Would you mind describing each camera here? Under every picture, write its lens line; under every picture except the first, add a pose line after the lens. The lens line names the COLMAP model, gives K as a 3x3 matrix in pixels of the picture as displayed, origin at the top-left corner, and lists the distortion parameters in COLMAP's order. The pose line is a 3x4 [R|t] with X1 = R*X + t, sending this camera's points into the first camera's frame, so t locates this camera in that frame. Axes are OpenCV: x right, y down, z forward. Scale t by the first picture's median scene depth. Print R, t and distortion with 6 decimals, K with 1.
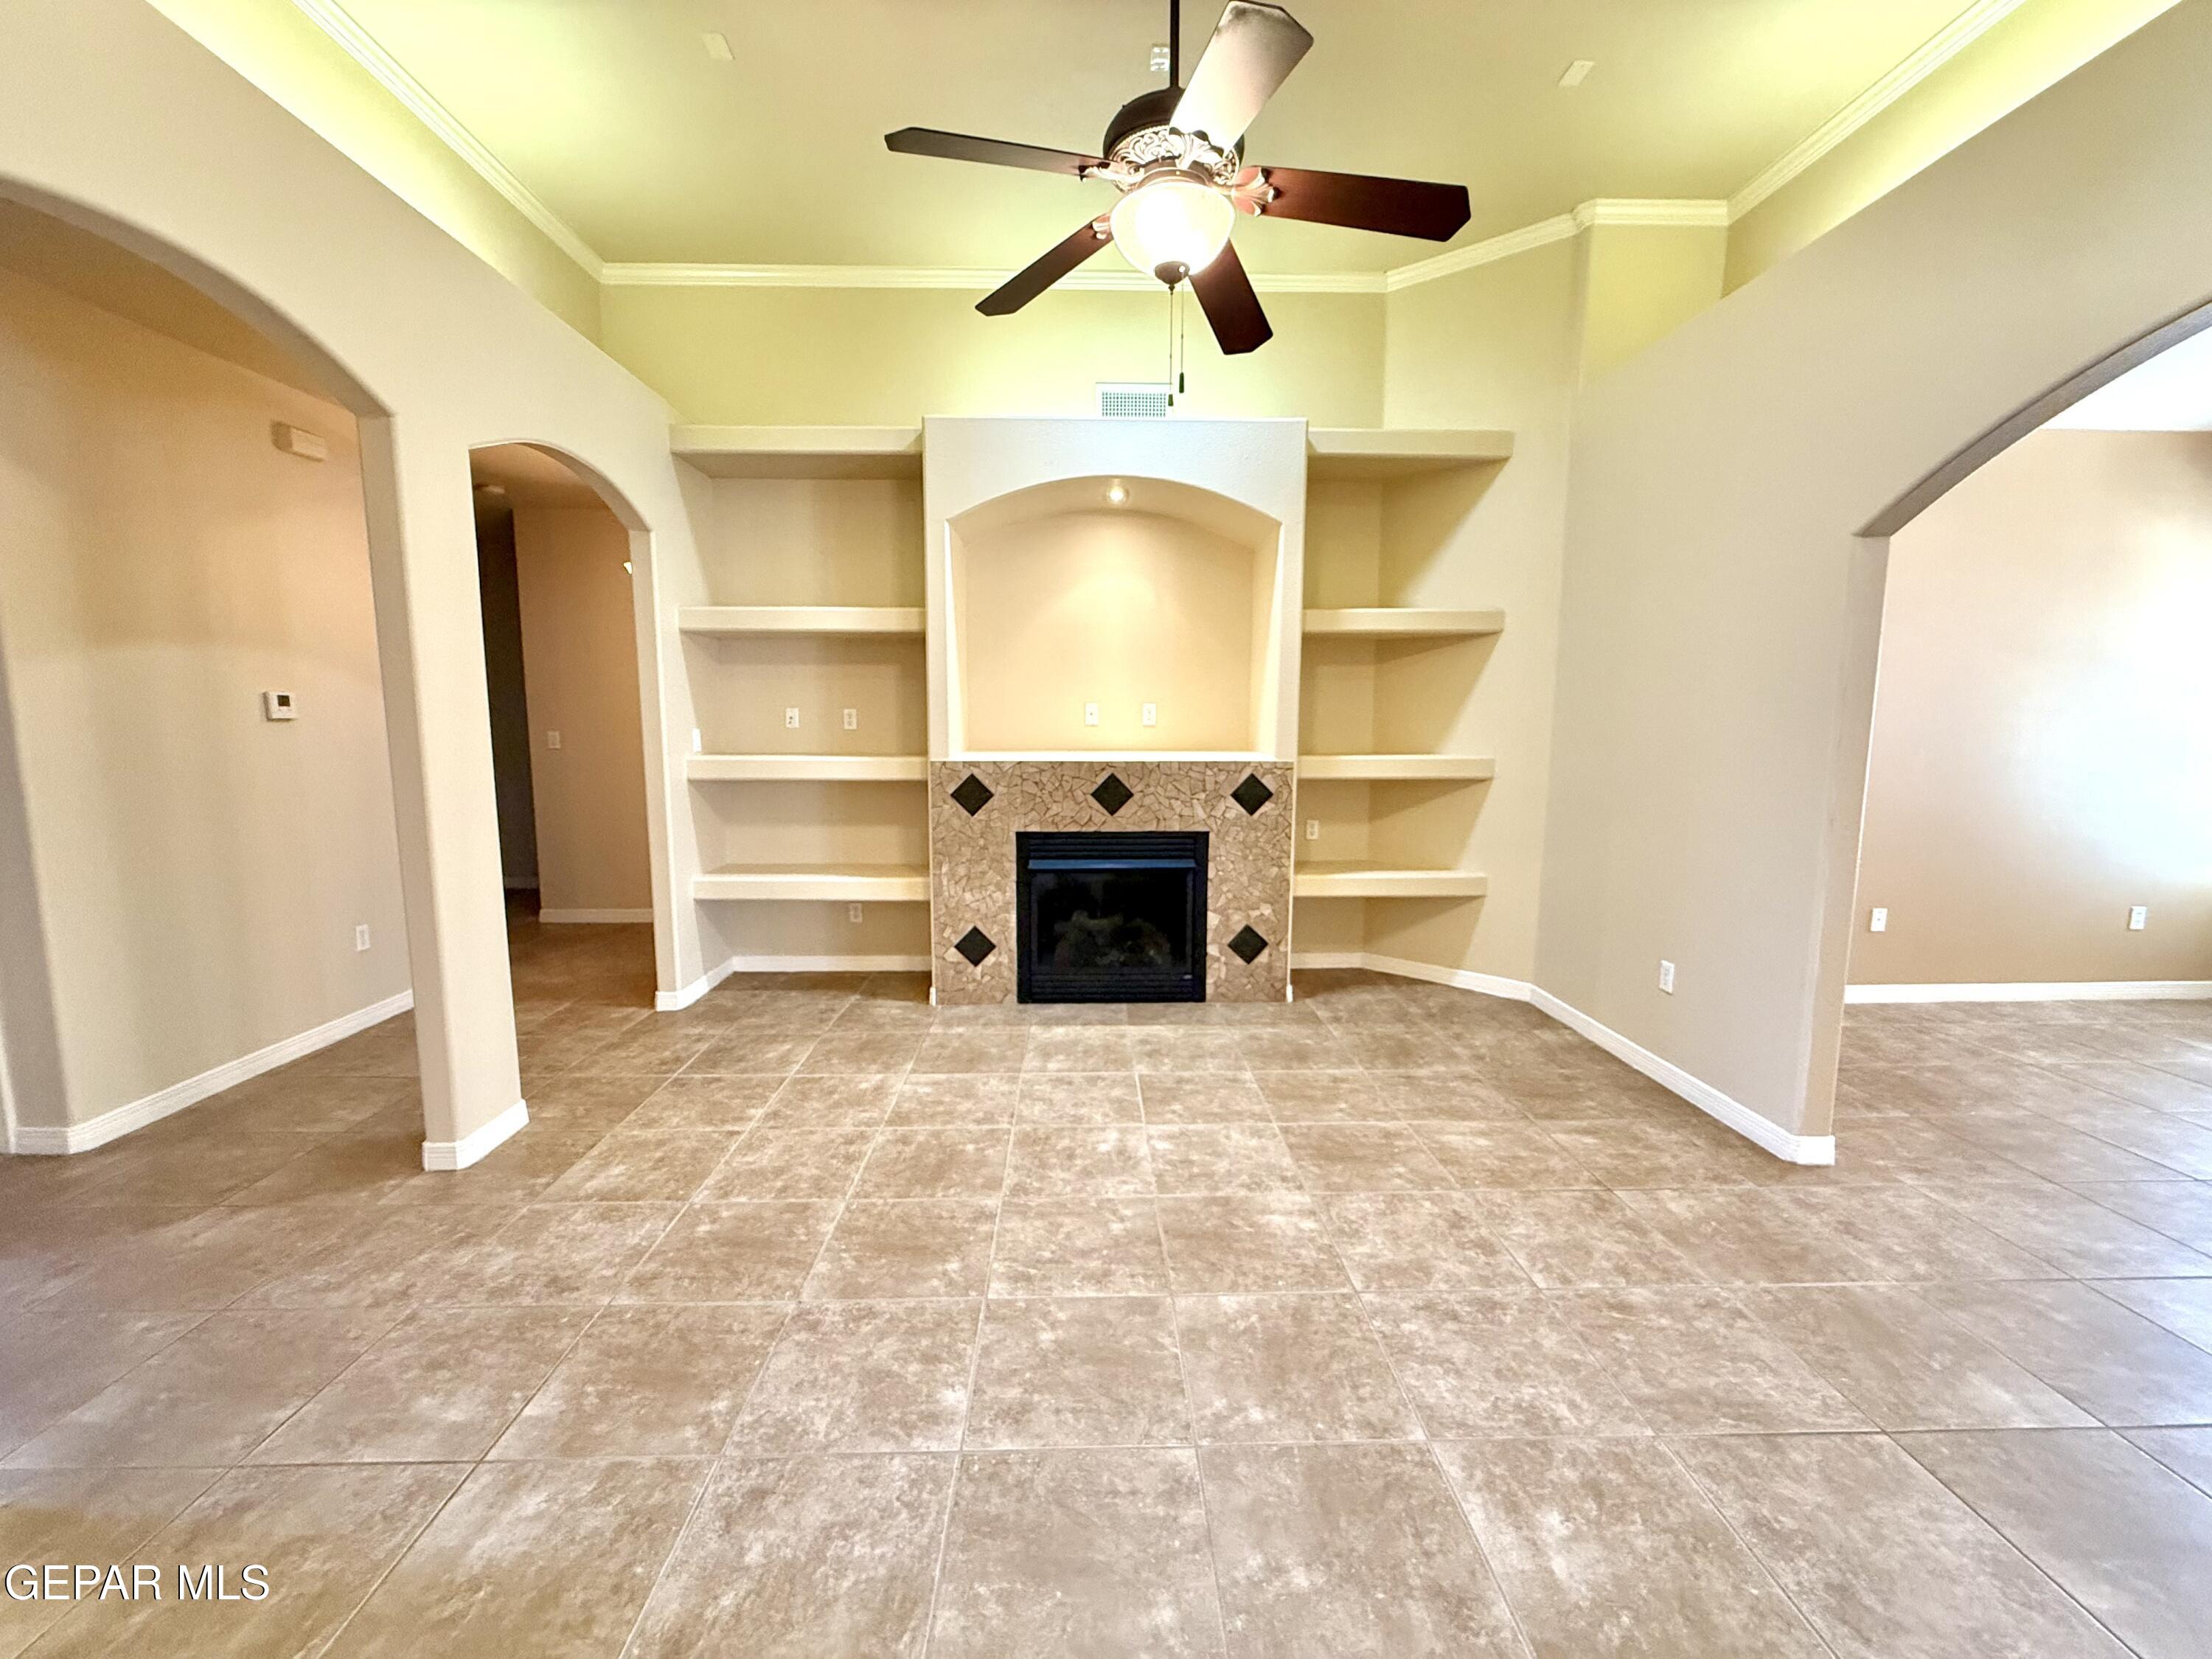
lens RADIAL K [[878.7, 0, 1106.0], [0, 878.7, 829.5], [0, 0, 1]] dist [-0.001014, -0.000134]
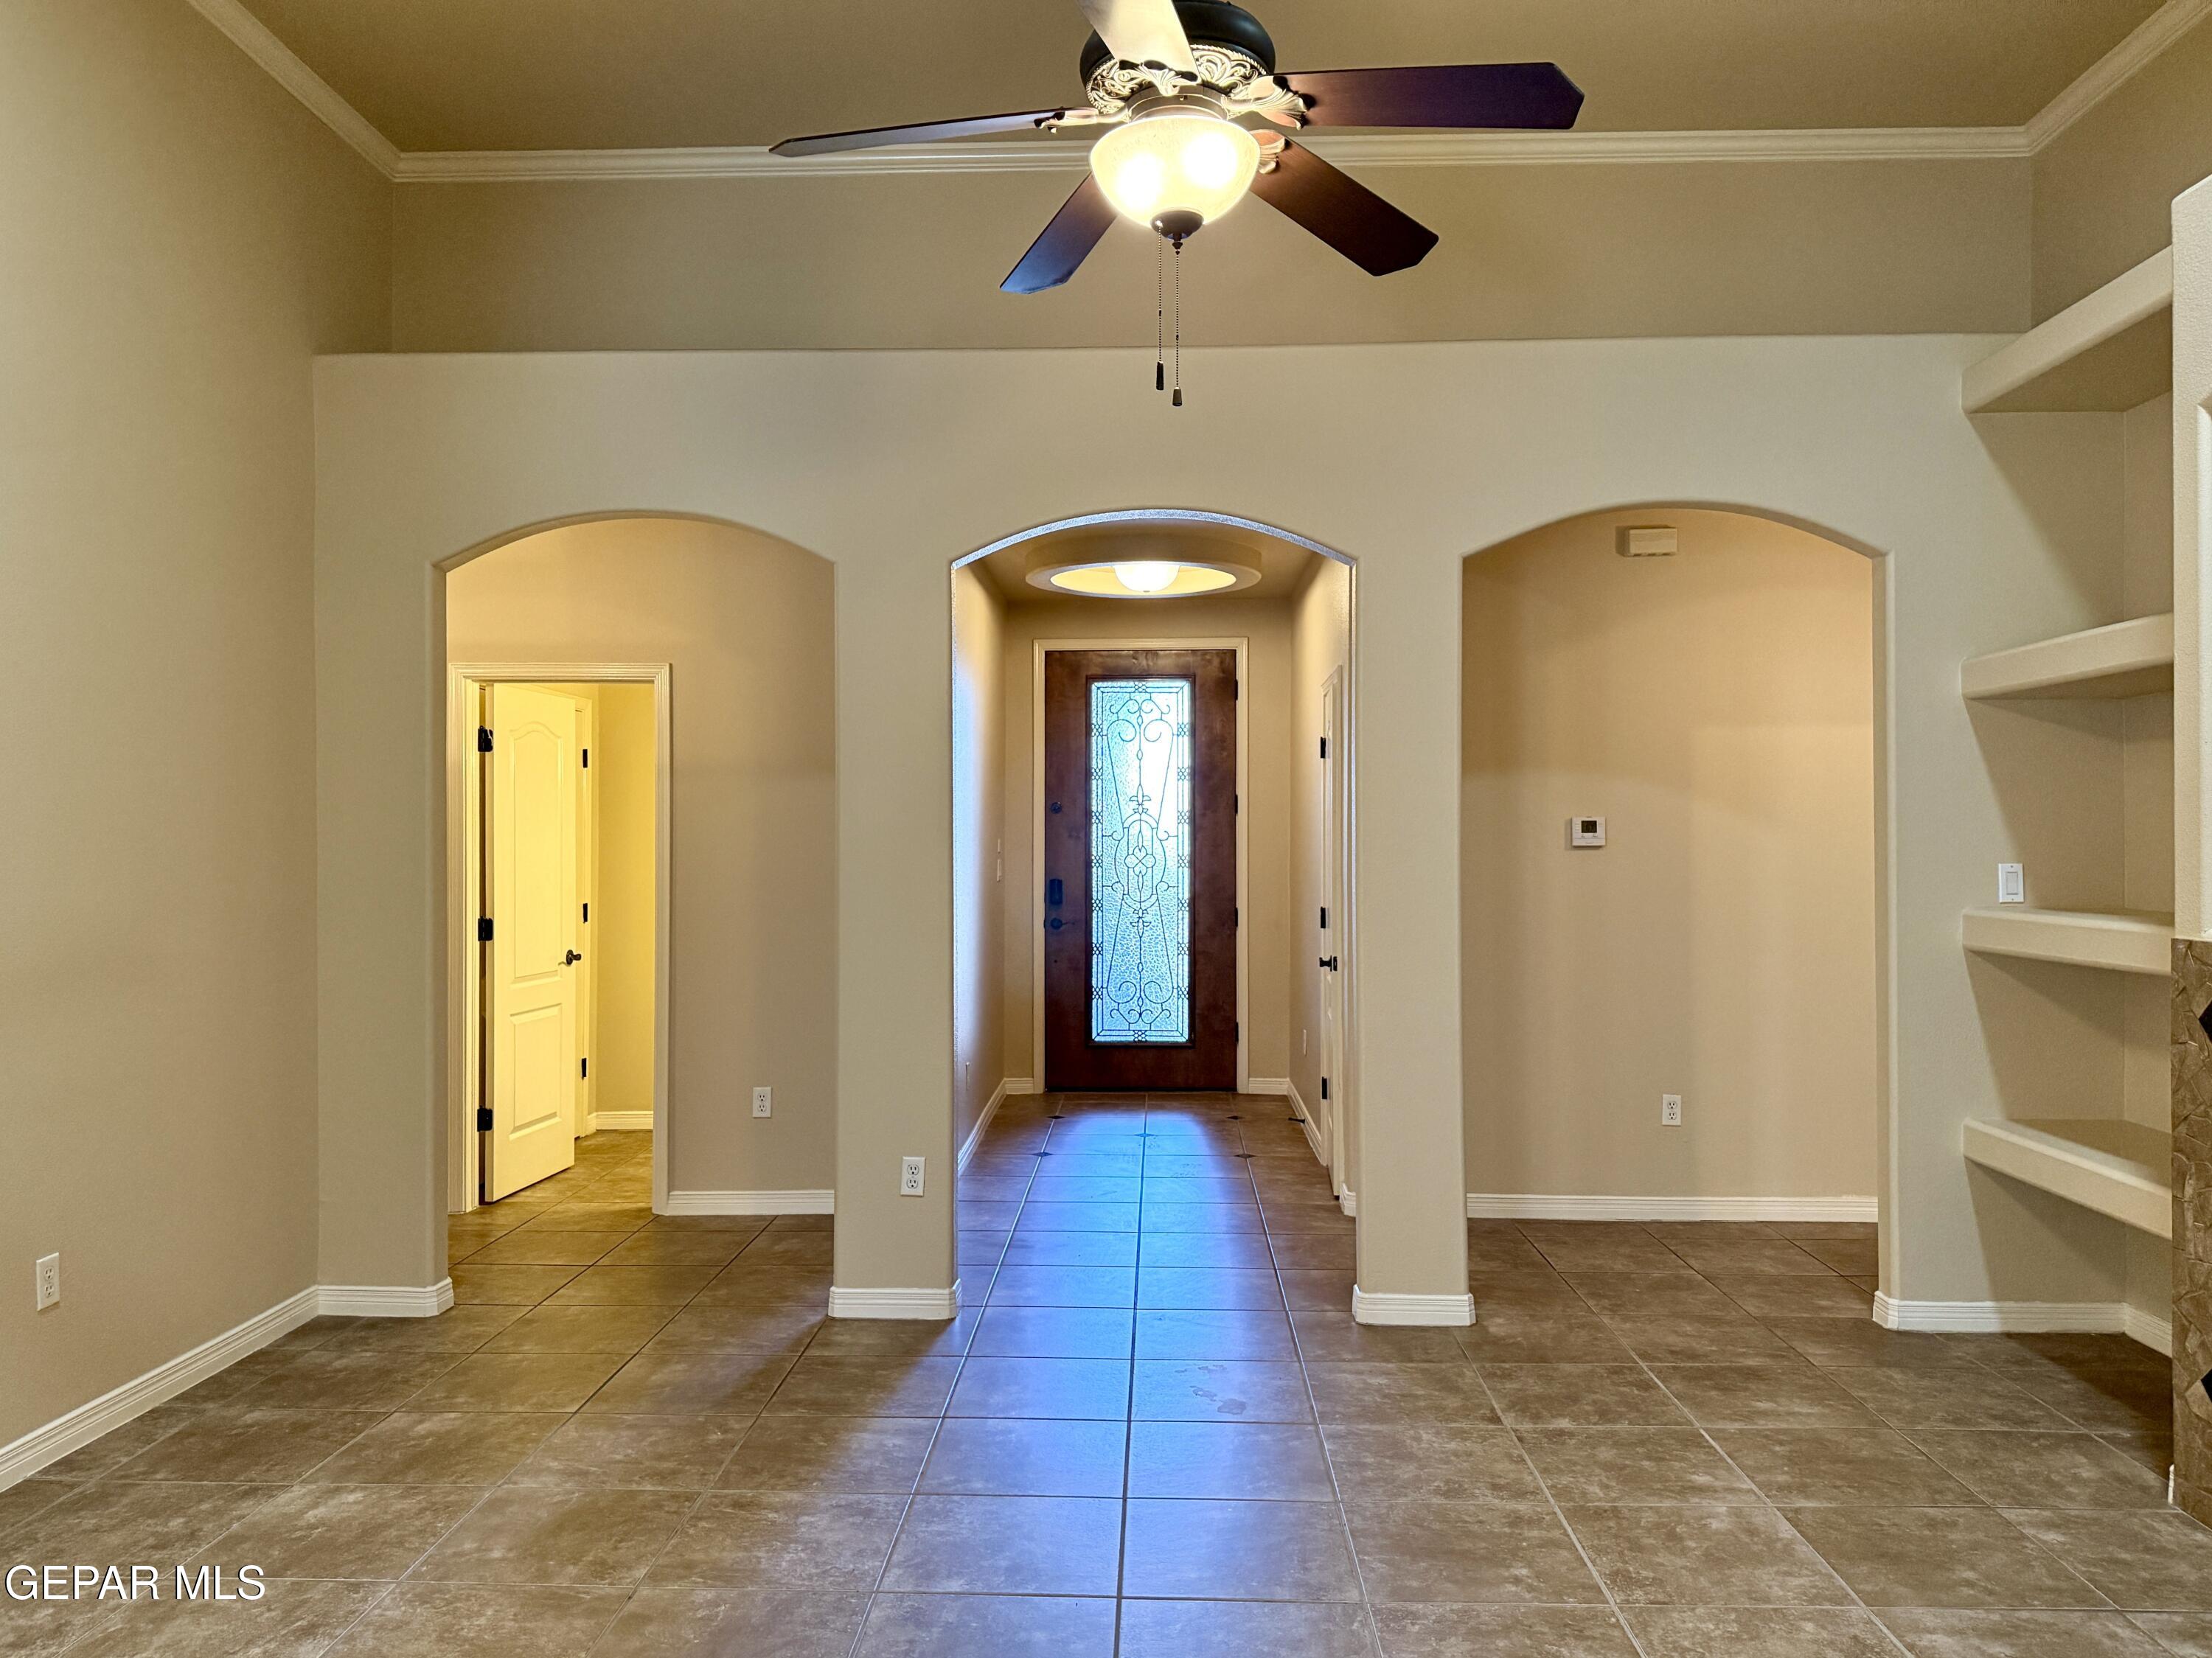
lens RADIAL K [[1596.2, 0, 1106.0], [0, 1596.2, 829.0], [0, 0, 1]] dist [0.002984, -0.003670]
pose [[-0.061453, -0.011089, -0.998048, 0.657109], [-0.122475, 0.992465, -0.003486, -0.065399], [0.990567, 0.122022, -0.062348, 0.516604]]
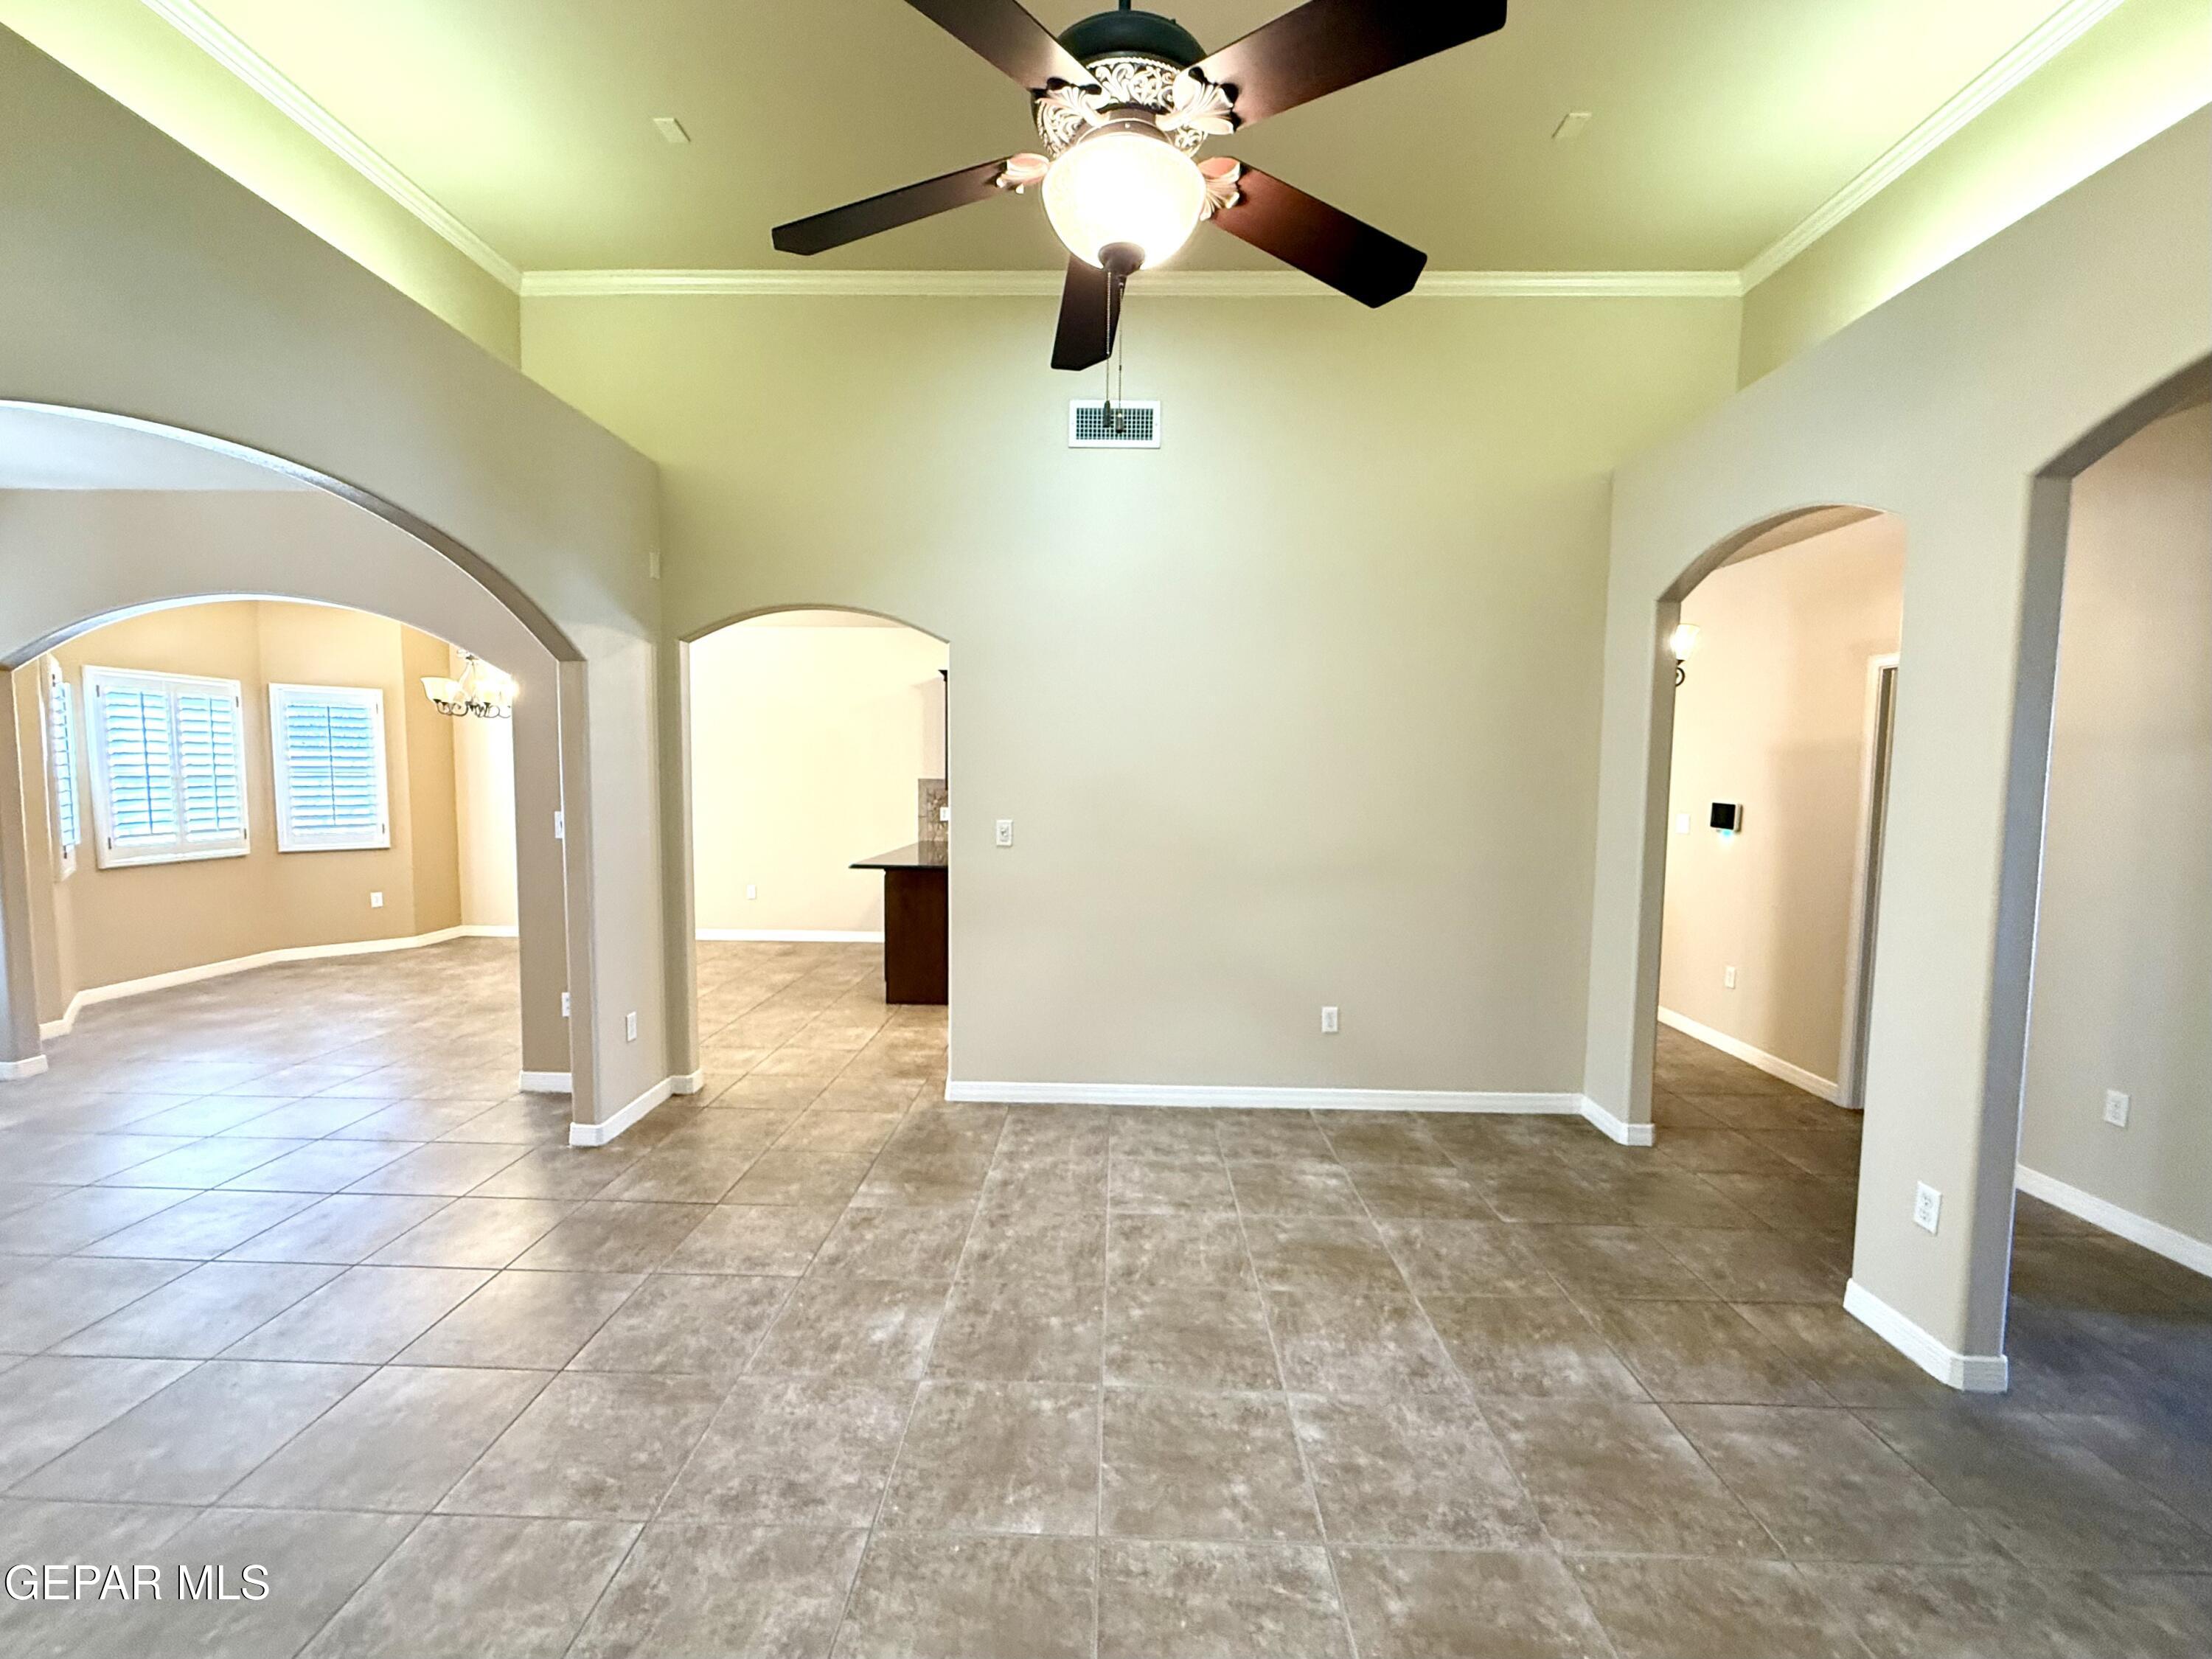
lens RADIAL K [[939.9, 0, 1106.0], [0, 939.9, 829.5], [0, 0, 1]] dist [0.007992, -0.000157]
pose [[-0.998906, -0.018252, 0.043054, 0.021647], [-0.010043, 0.982934, 0.183683, -0.145181], [-0.045672, 0.183049, -0.982042, 0.910341]]
